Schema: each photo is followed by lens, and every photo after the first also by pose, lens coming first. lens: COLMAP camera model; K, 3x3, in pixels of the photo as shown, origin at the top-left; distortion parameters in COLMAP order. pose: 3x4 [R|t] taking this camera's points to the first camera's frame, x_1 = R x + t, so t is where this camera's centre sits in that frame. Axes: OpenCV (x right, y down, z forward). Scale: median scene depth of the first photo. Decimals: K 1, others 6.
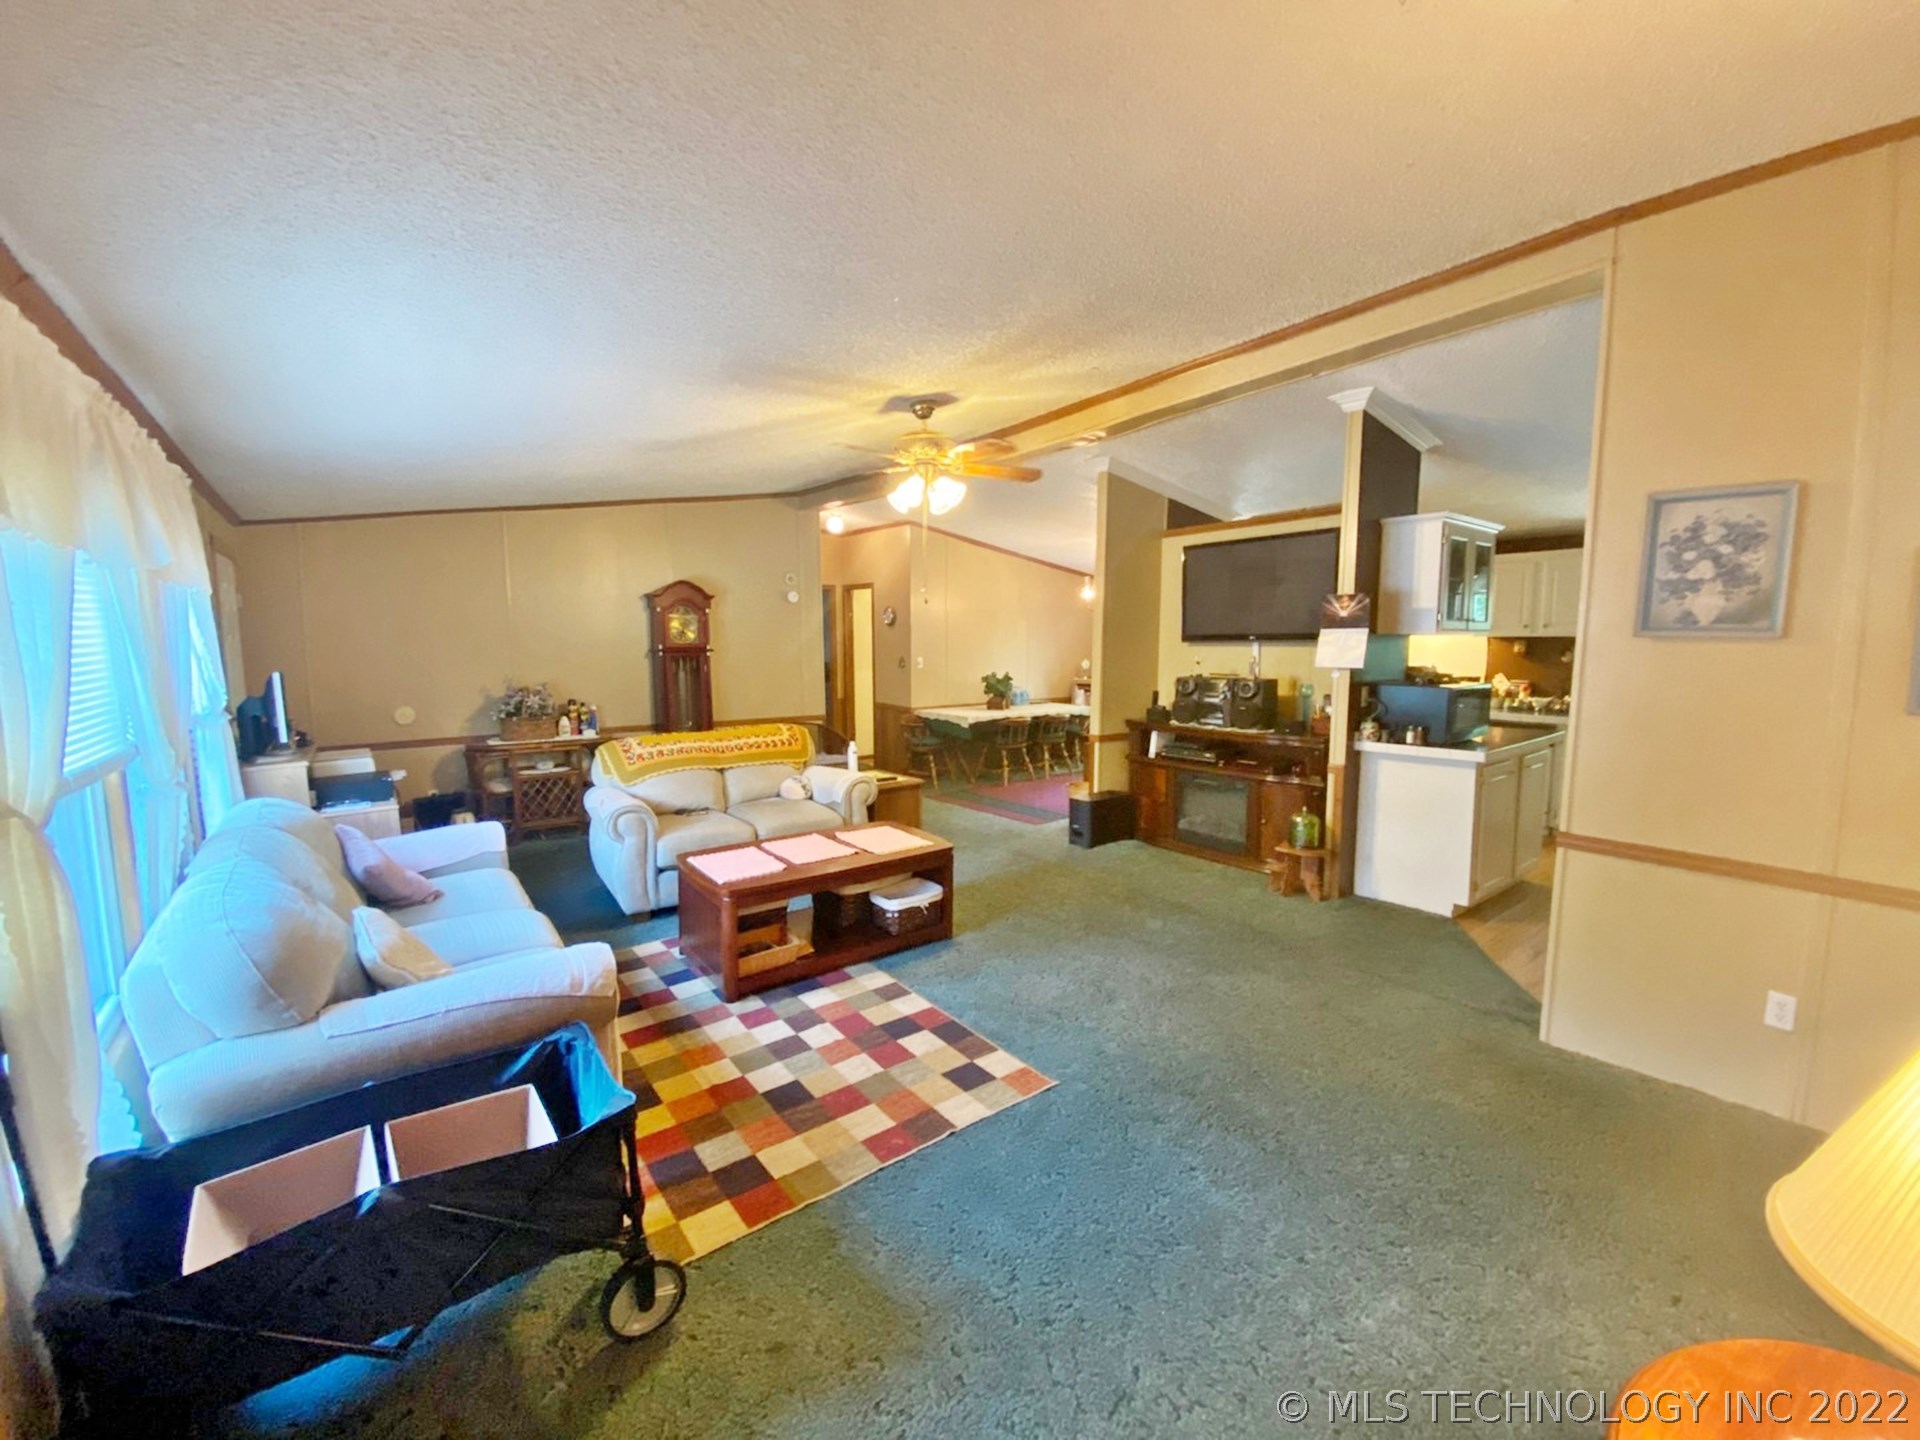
lens RADIAL K [[769.1, 0, 960.0], [0, 769.1, 720.0], [0, 0, 1]] dist [0.025074, -0.020520]
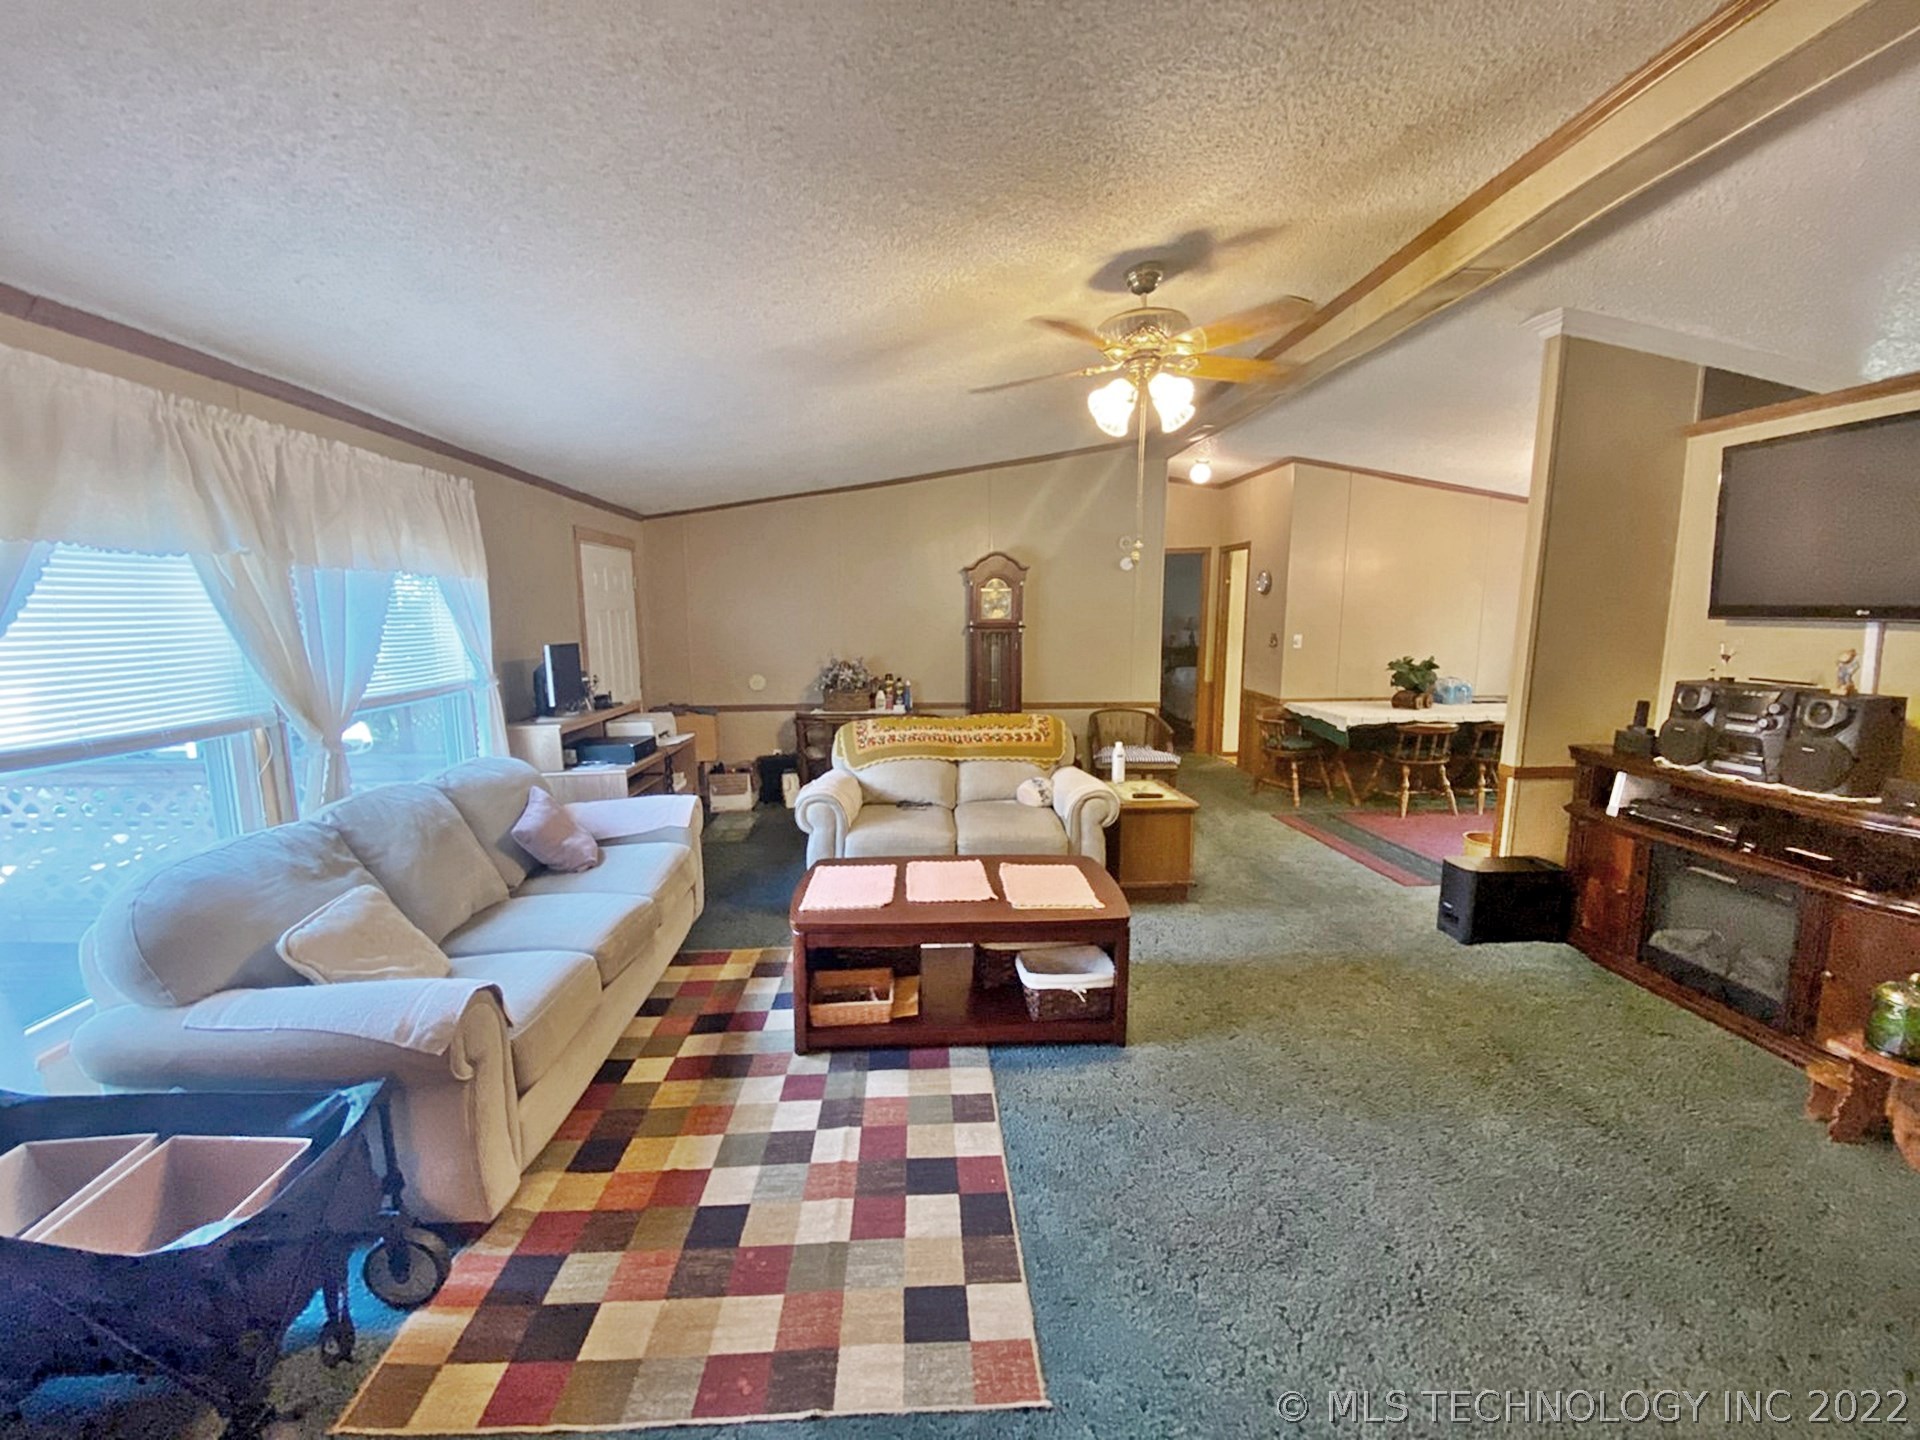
lens RADIAL K [[774.9, 0, 960.0], [0, 774.9, 720.0], [0, 0, 1]] dist [0.024611, -0.024744]
pose [[0.827083, 0.075073, -0.557044, 0.195035], [-0.054995, 0.997094, 0.052723, -0.032764], [0.559383, -0.012971, 0.828808, 0.275020]]
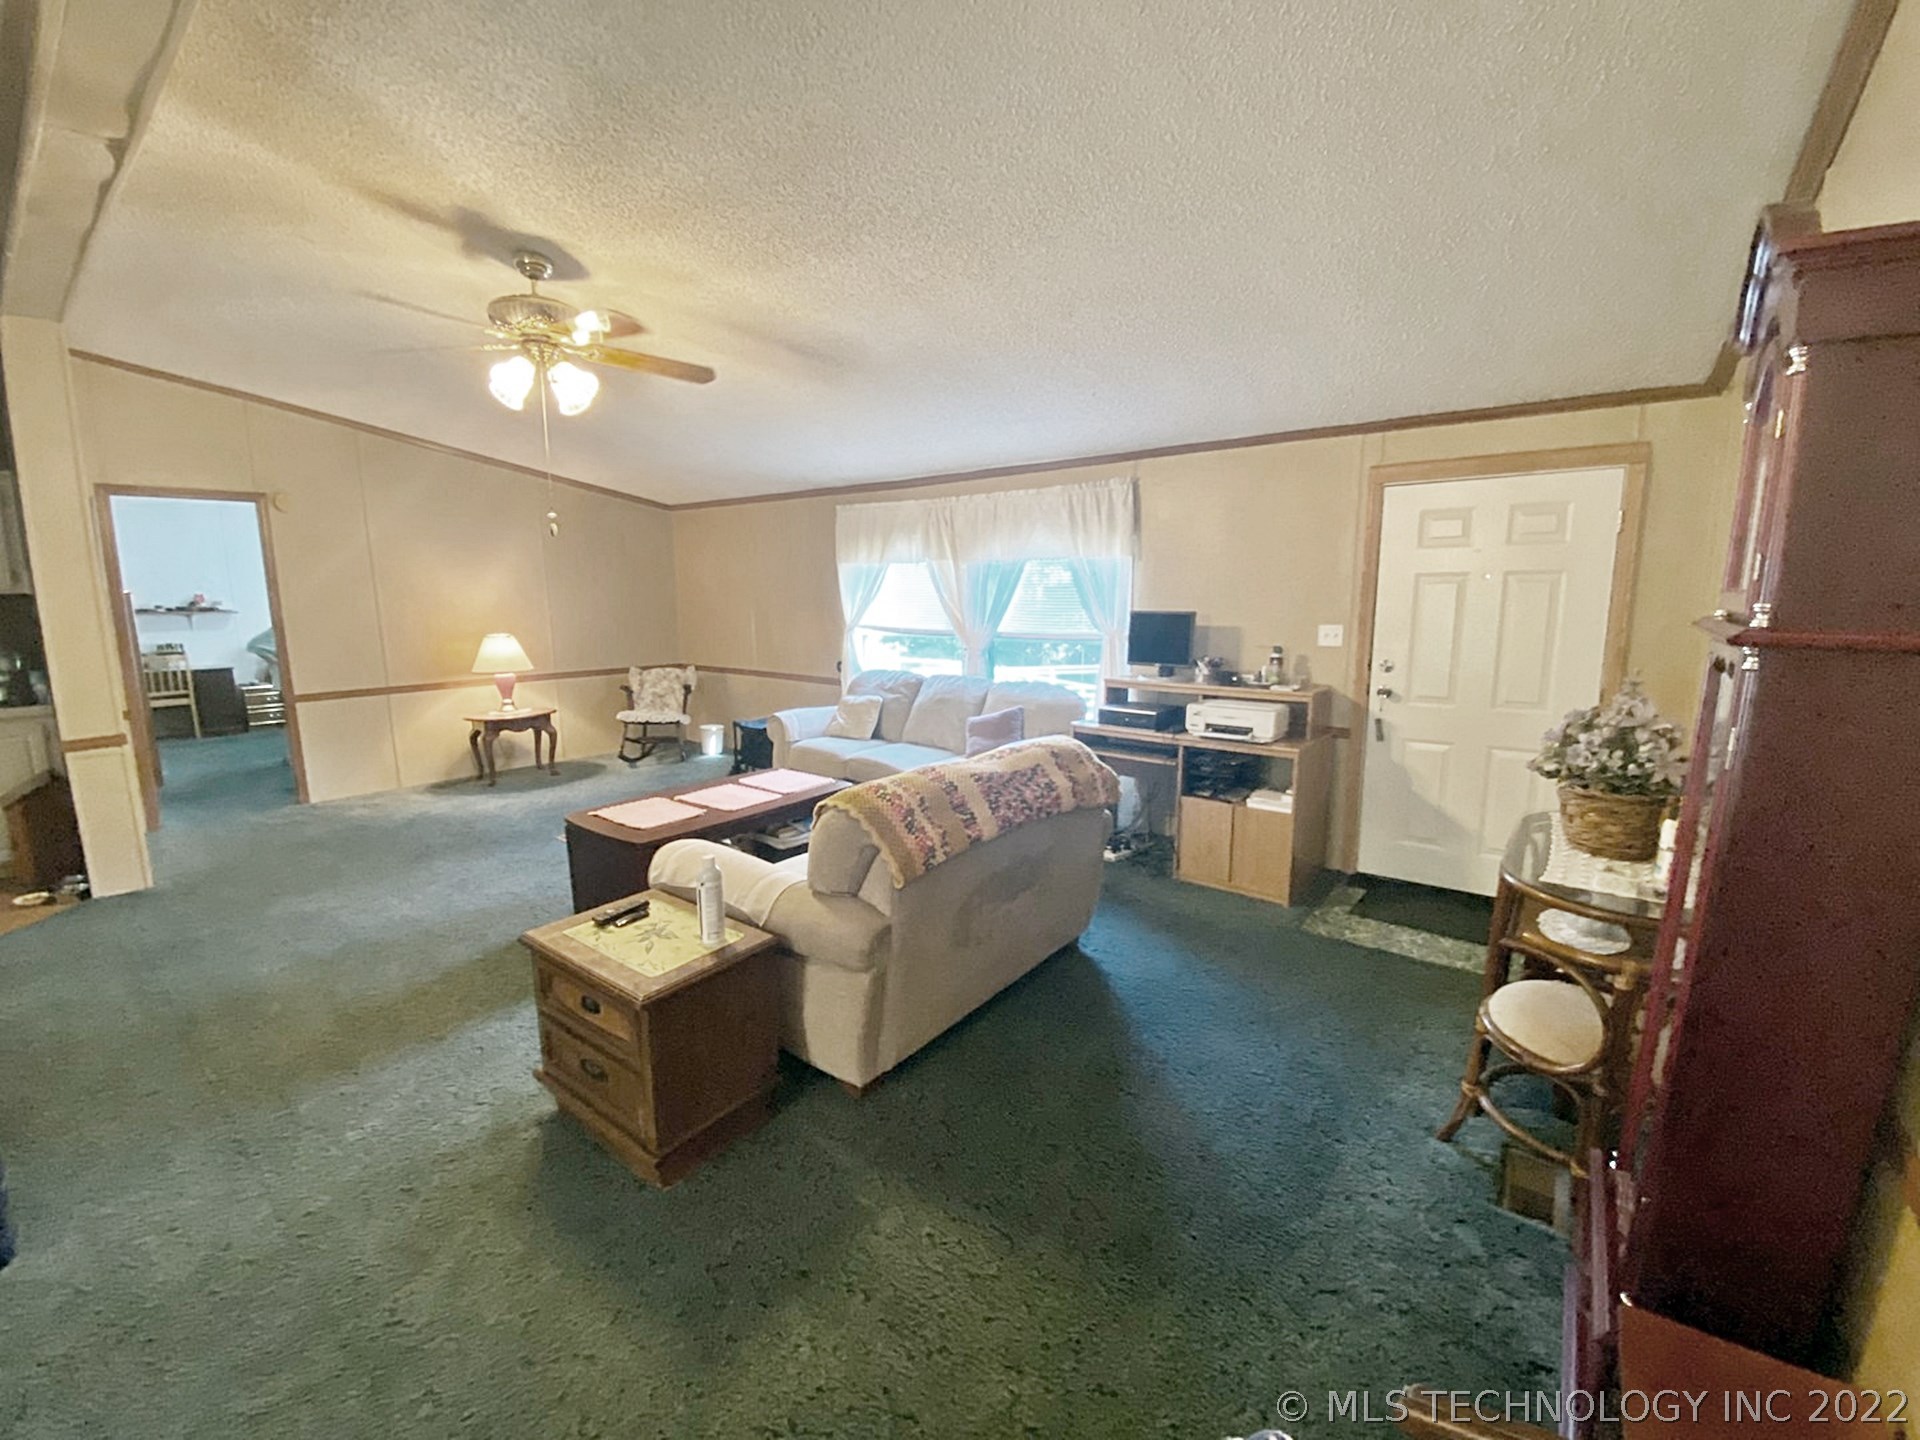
lens RADIAL K [[769.1, 0, 960.0], [0, 769.1, 720.0], [0, 0, 1]] dist [0.025074, -0.020520]
pose [[-0.970473, 0.045212, -0.236934, -0.208168], [-0.019097, 0.964792, 0.262321, -0.159729], [0.240452, 0.259101, -0.935441, 1.578156]]
